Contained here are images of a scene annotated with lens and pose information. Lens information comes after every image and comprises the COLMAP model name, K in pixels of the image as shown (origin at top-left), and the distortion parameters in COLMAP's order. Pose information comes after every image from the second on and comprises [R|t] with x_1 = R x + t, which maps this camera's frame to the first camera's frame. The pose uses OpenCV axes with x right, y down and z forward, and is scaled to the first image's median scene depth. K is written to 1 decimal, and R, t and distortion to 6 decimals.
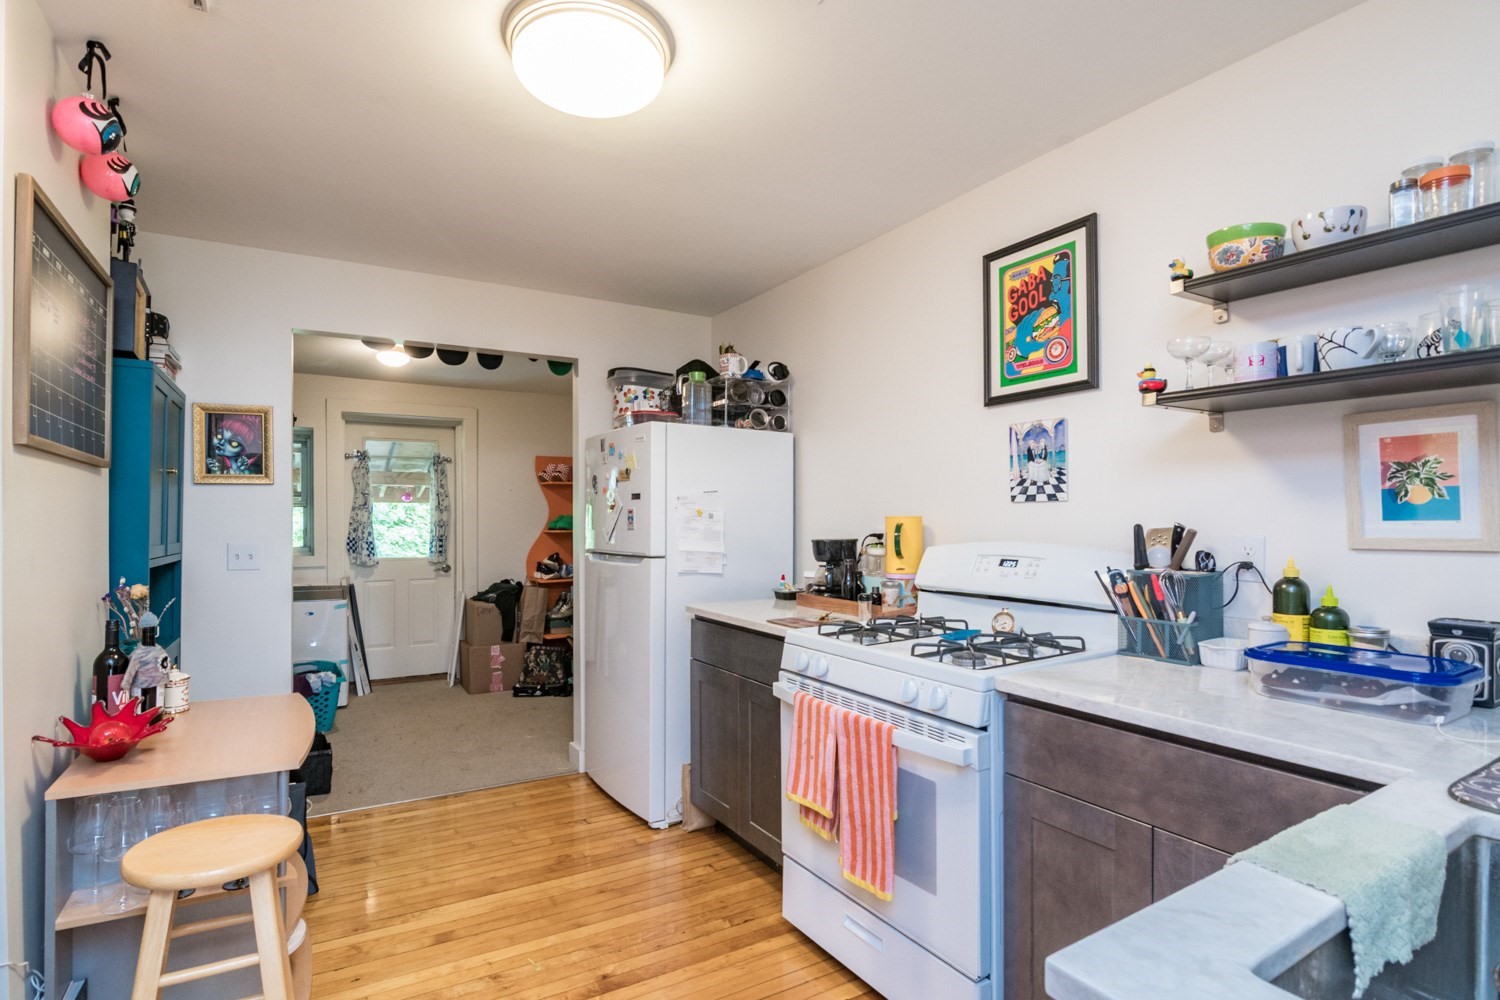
lens RADIAL K [[735.4, 0, 743.1], [0, 735.4, 504.6], [0, 0, 1]] dist [-0.006264, -0.003156]
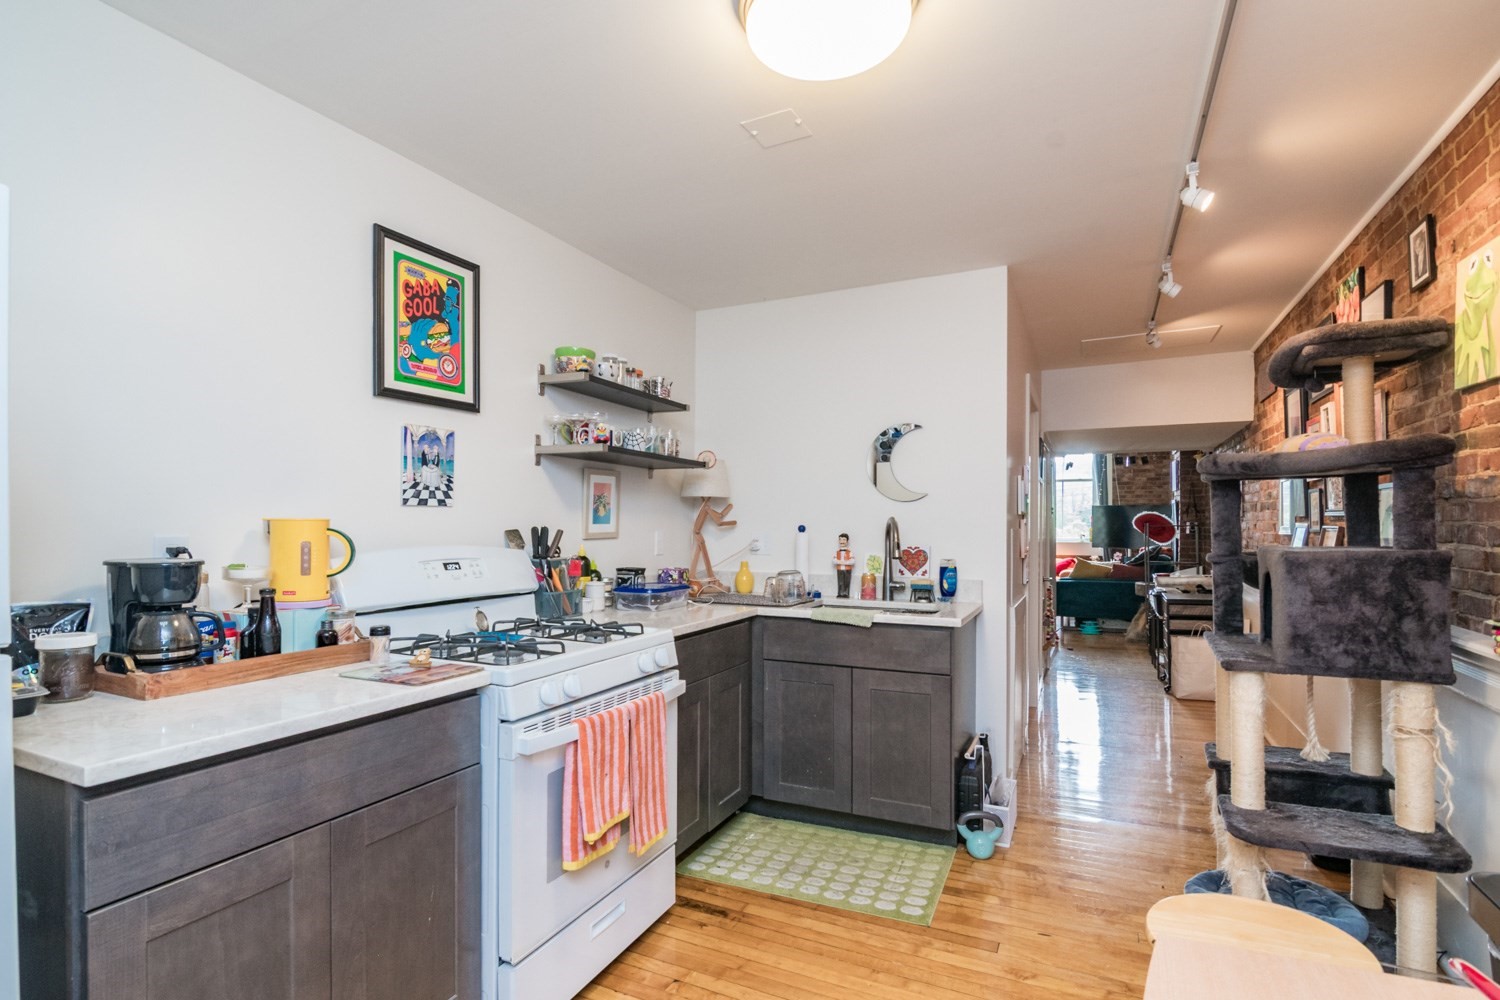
lens RADIAL K [[735.4, 0, 749.9], [0, 735.4, 511.6], [0, 0, 1]] dist [-0.006264, -0.003156]
pose [[-0.538319, 0.018084, 0.842547, -0.700696], [-0.012114, 0.999500, -0.029192, 0.028058], [-0.842654, -0.025921, -0.537831, 1.175104]]
